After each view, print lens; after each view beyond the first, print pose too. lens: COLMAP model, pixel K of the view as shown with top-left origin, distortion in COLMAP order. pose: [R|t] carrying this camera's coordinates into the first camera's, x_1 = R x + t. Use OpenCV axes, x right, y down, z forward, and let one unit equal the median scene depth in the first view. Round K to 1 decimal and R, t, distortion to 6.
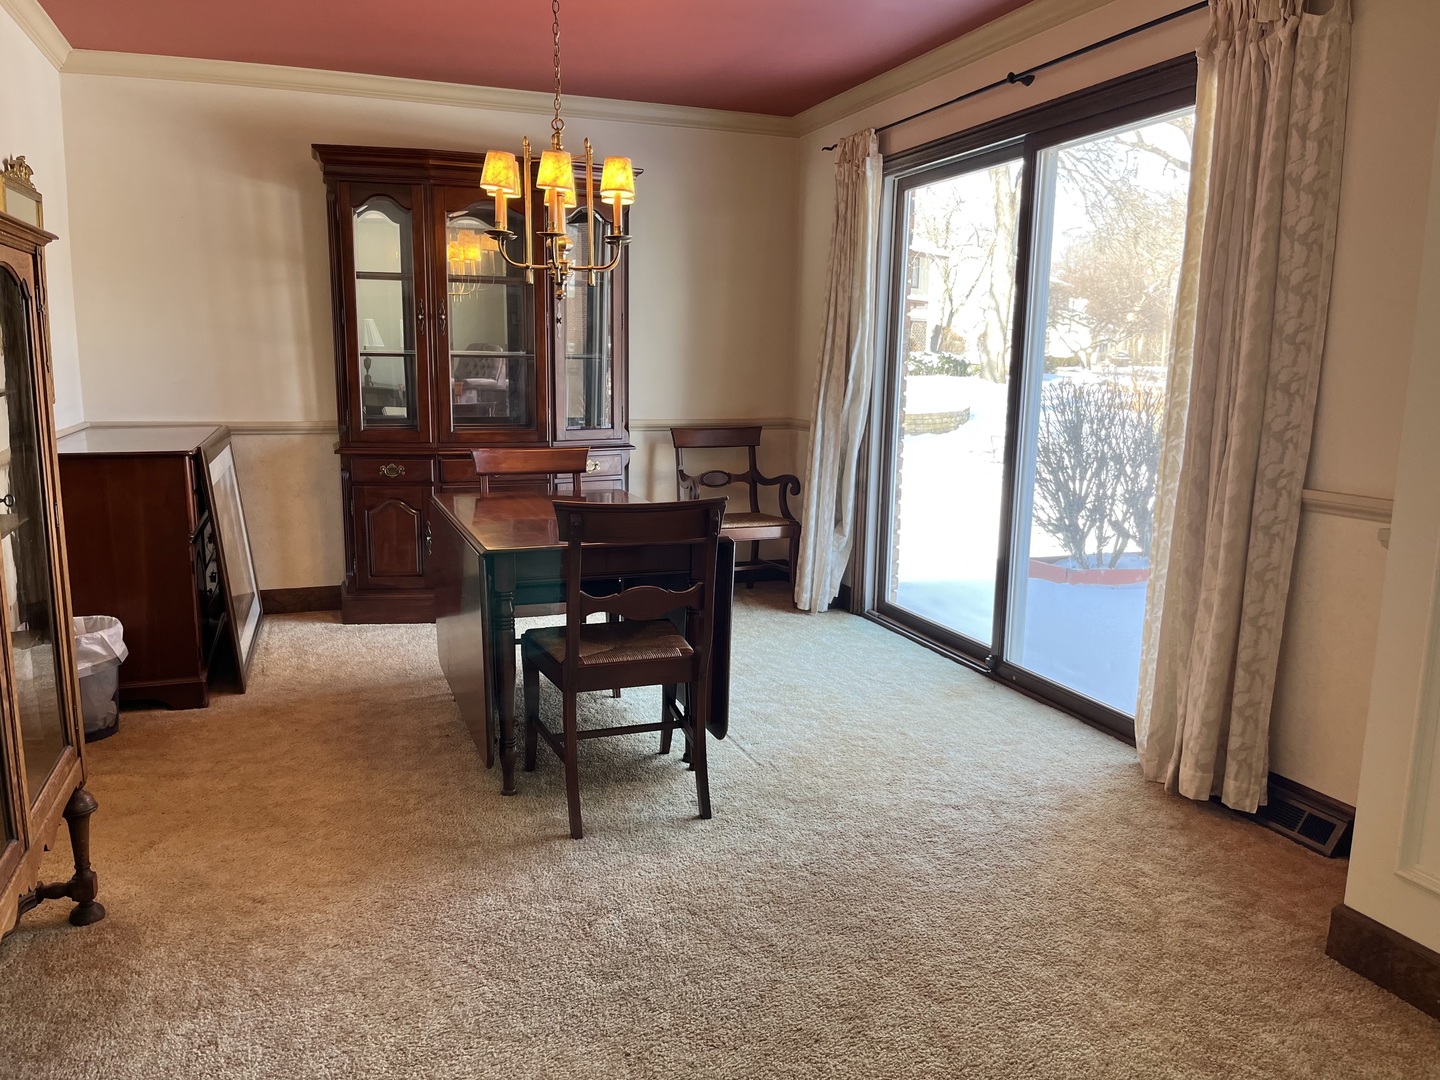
lens RADIAL K [[1089.9, 0, 724.6], [0, 1089.9, 549.6], [0, 0, 1]] dist [-0.006325, -0.014508]
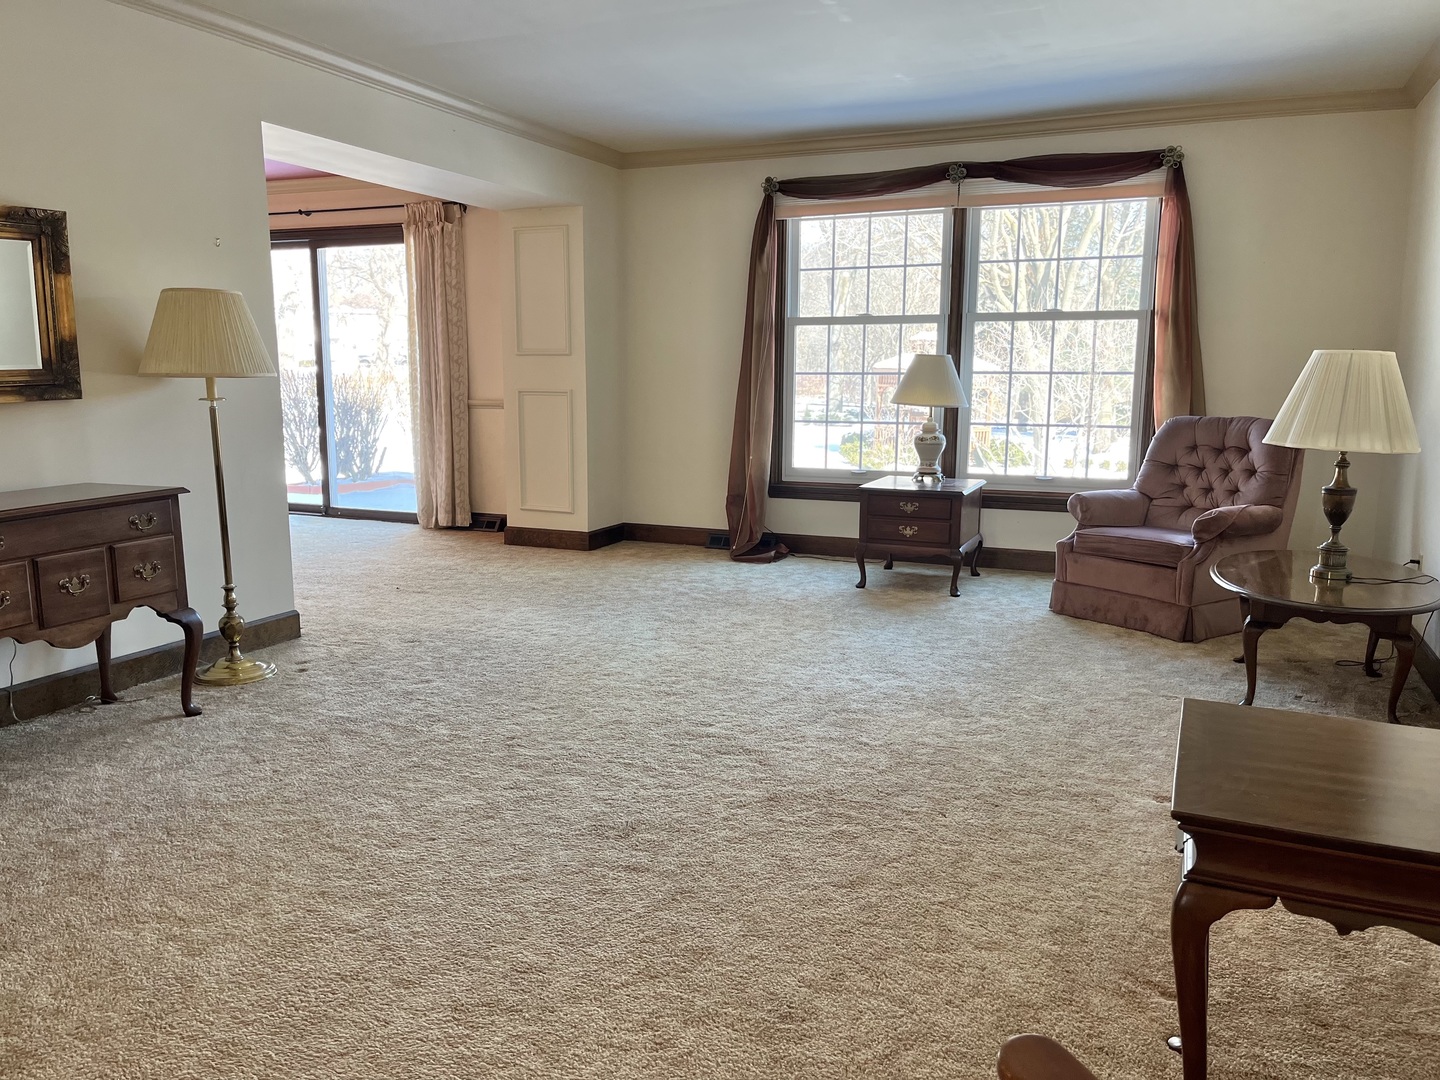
lens RADIAL K [[1089.9, 0, 722.5], [0, 1089.9, 540.5], [0, 0, 1]] dist [-0.006325, -0.014508]
pose [[0.700053, -0.133713, 0.701460, -0.919788], [0.131831, 0.989628, 0.057077, 0.209076], [-0.701816, 0.052517, 0.710420, -1.273967]]
